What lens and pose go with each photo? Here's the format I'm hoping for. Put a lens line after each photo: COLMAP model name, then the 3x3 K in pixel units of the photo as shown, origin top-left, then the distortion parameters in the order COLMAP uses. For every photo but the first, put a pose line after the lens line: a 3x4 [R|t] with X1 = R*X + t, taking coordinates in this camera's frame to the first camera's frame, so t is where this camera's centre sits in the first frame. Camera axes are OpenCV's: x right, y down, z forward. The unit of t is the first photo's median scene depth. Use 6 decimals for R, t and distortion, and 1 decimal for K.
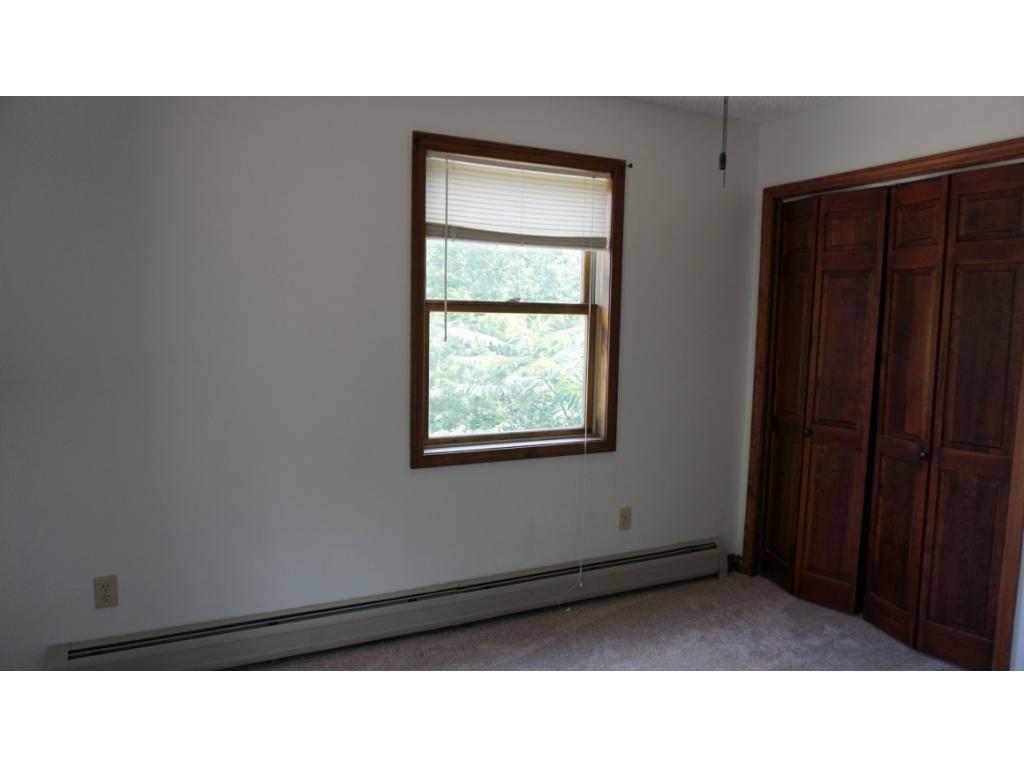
lens RADIAL K [[685.3, 0, 536.7], [0, 685.3, 380.0], [0, 0, 1]] dist [-0.051350, 0.038964]
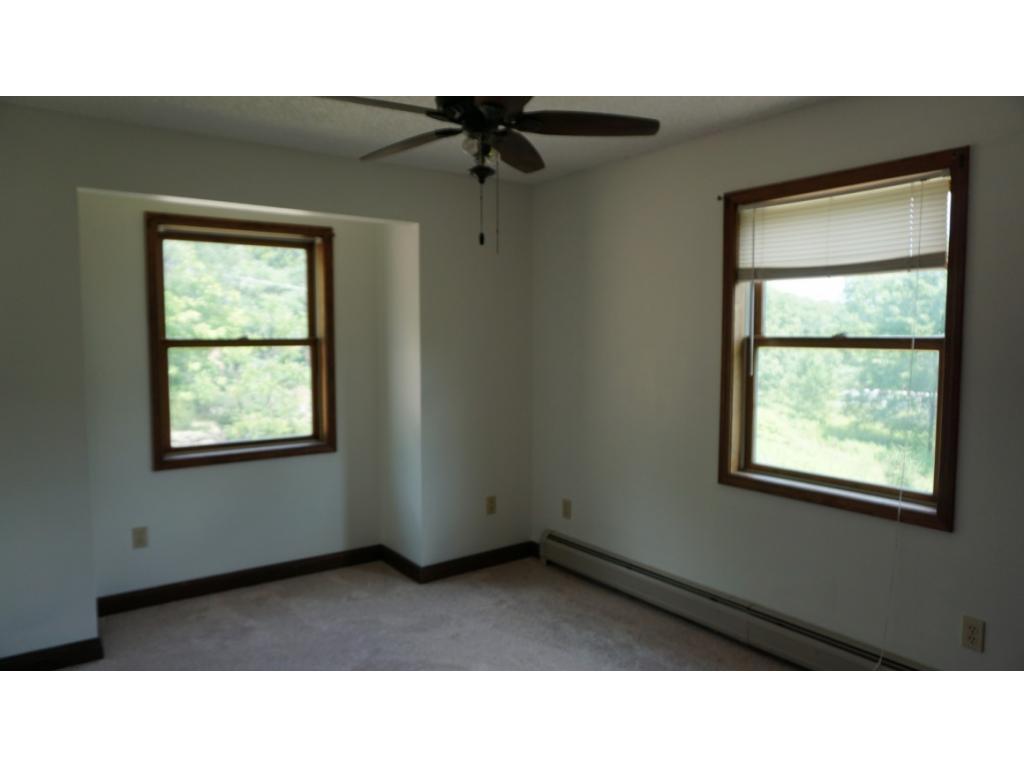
lens RADIAL K [[685.3, 0, 511.9], [0, 685.3, 385.9], [0, 0, 1]] dist [-0.051350, 0.038964]
pose [[0.158880, 0.045000, -0.986272, 0.813268], [-0.110003, 0.993548, 0.027612, -0.023872], [0.981150, 0.104106, 0.162805, 0.420754]]
